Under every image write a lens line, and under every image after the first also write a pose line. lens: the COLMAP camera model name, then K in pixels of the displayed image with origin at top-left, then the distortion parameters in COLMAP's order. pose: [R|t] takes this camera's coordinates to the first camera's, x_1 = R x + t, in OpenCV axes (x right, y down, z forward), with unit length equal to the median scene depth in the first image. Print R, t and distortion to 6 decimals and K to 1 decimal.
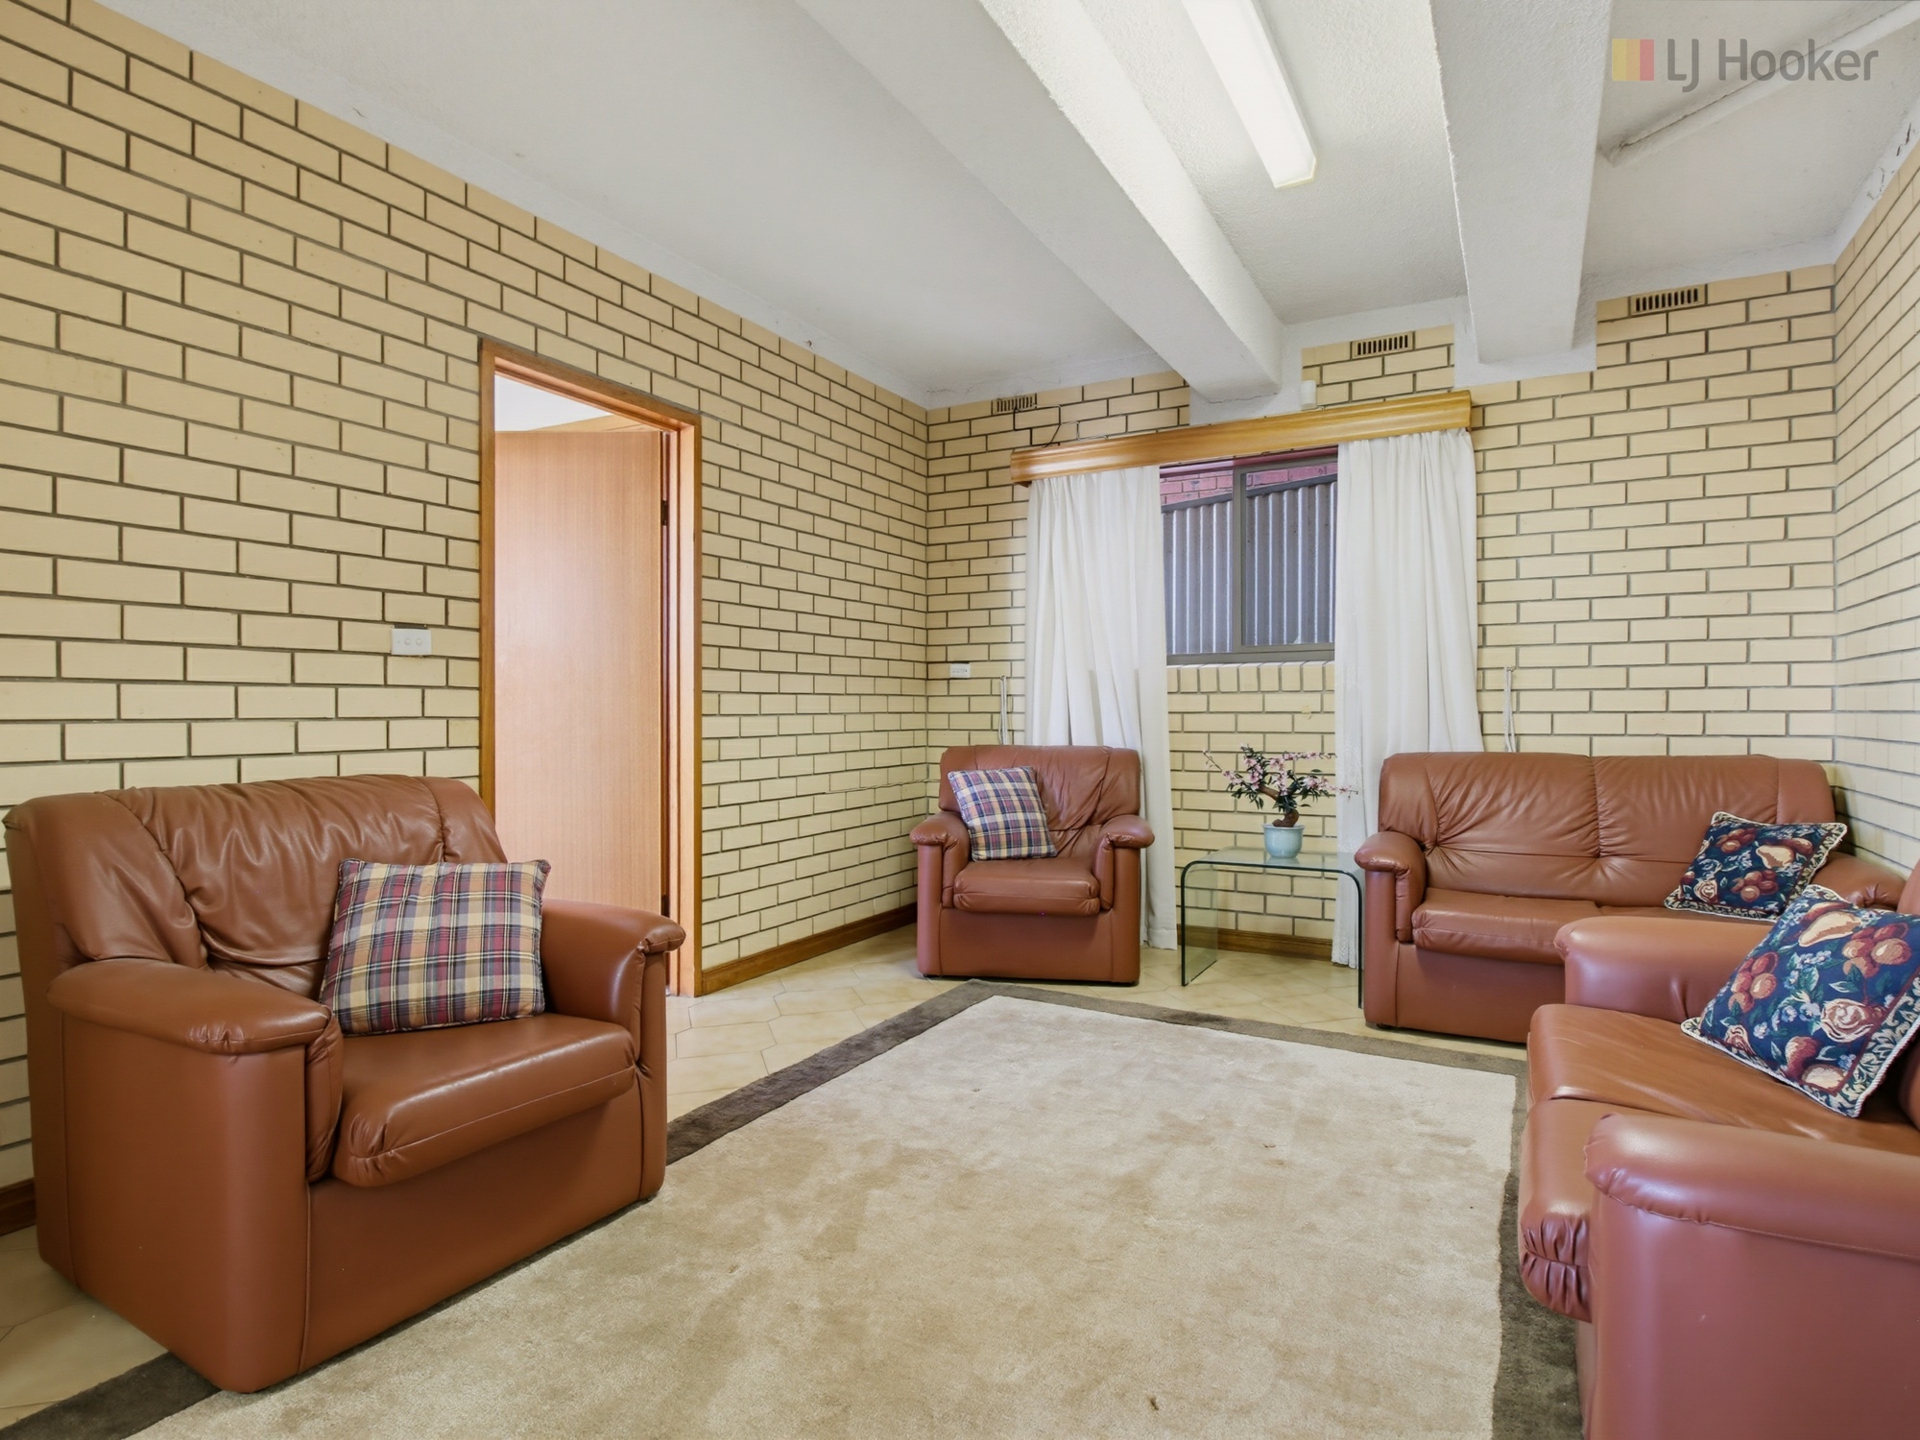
lens RADIAL K [[1044.4, 0, 963.3], [0, 1044.4, 722.5], [0, 0, 1]] dist [0.006747, 0.000281]
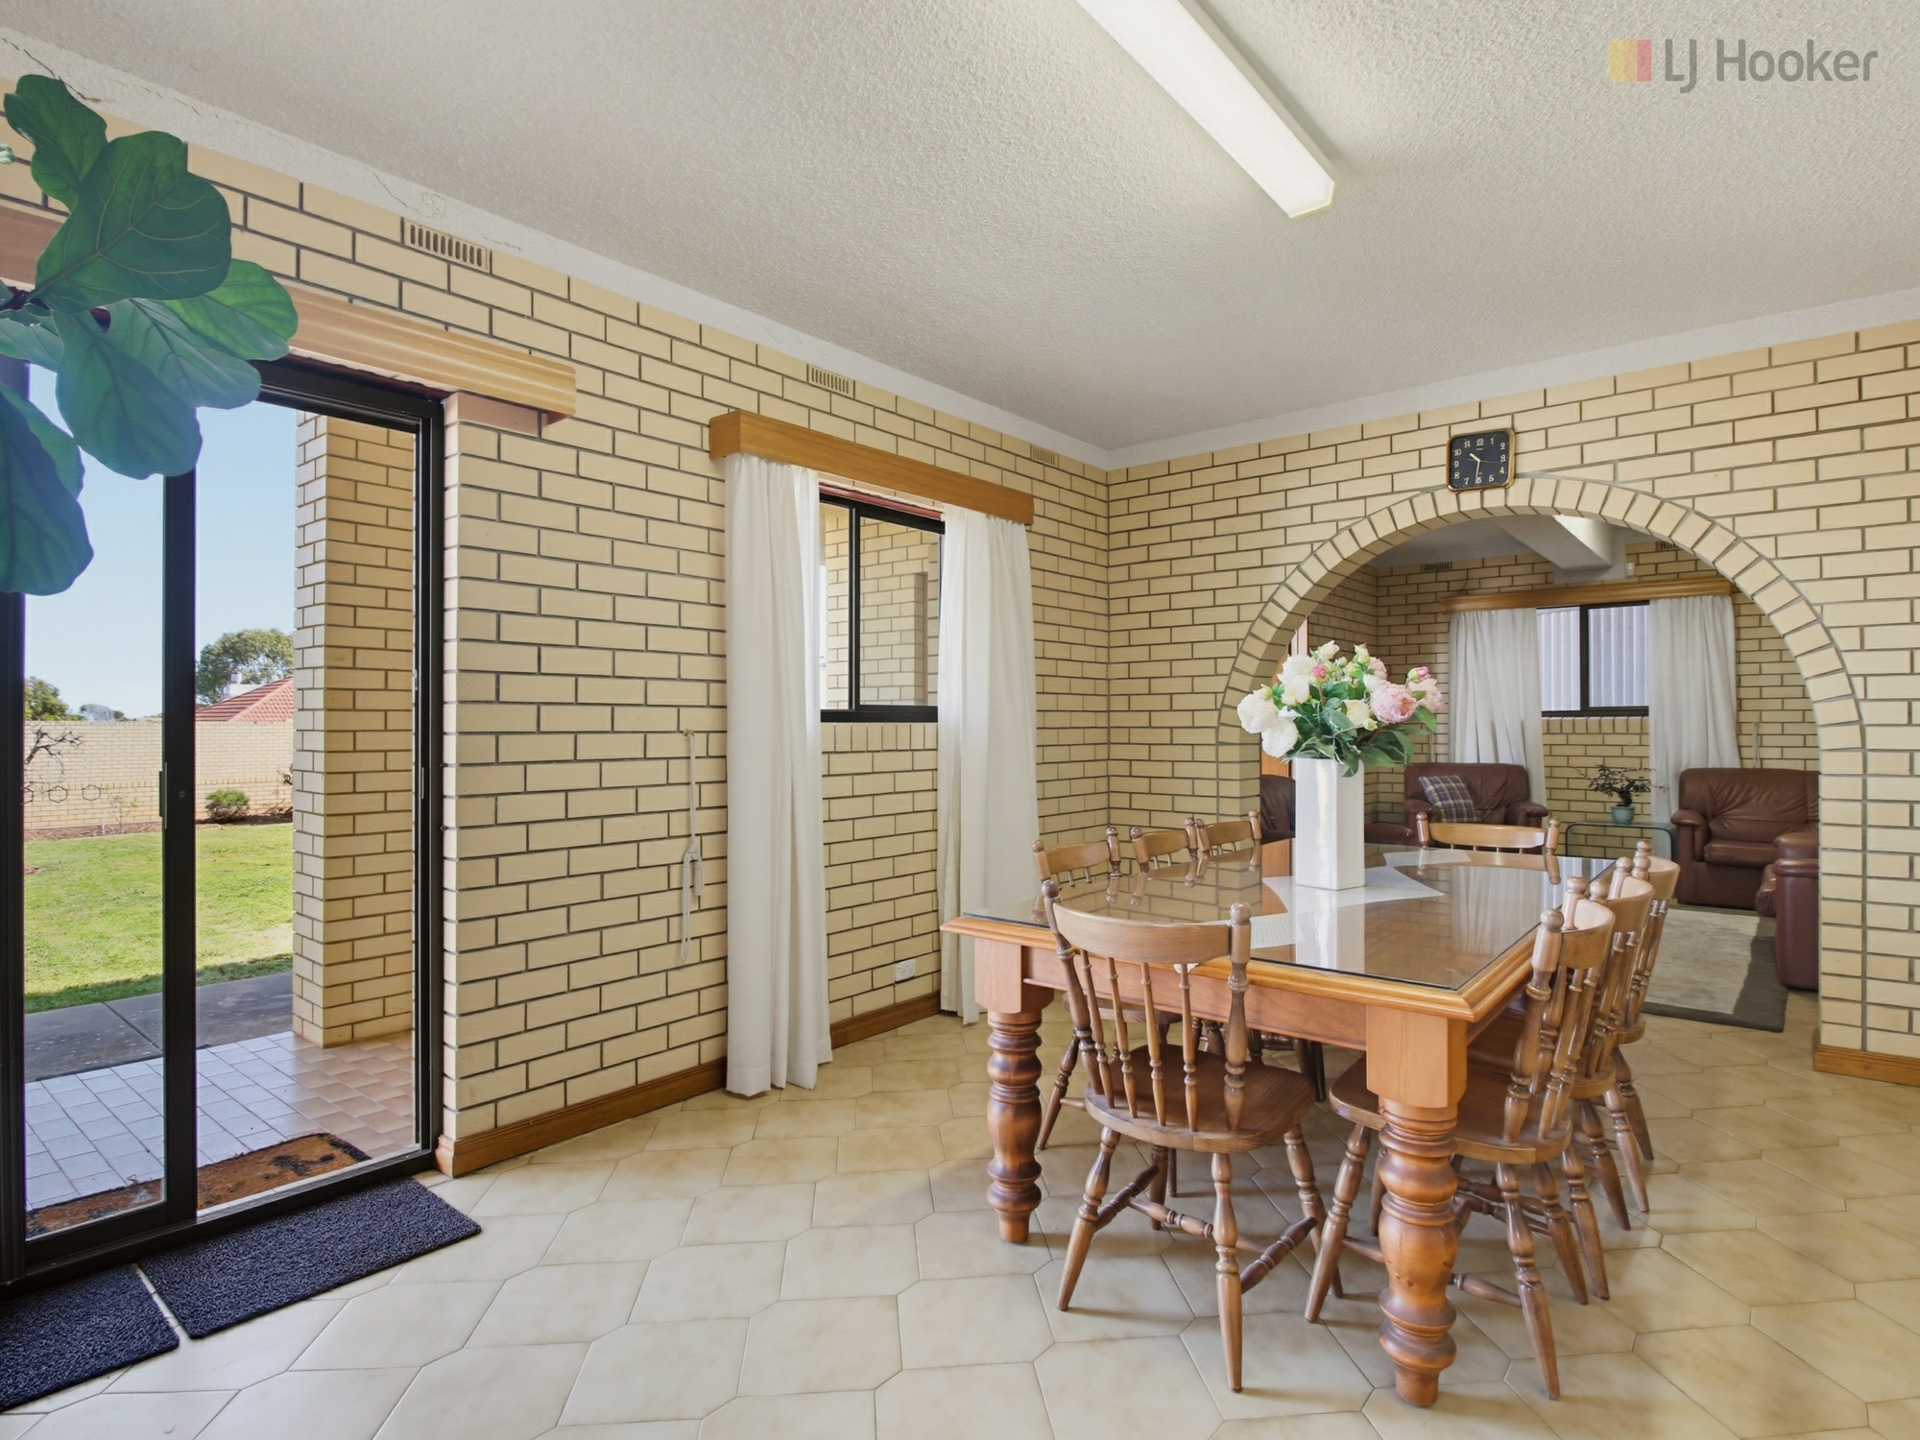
lens RADIAL K [[1021.5, 0, 954.7], [0, 1021.5, 716.0], [0, 0, 1]] dist [-0.003963, -0.001159]
pose [[0.981735, -0.003996, -0.190210, -0.488300], [0.001118, 0.999883, -0.015231, -0.035129], [0.190248, 0.014740, 0.981625, -0.962295]]
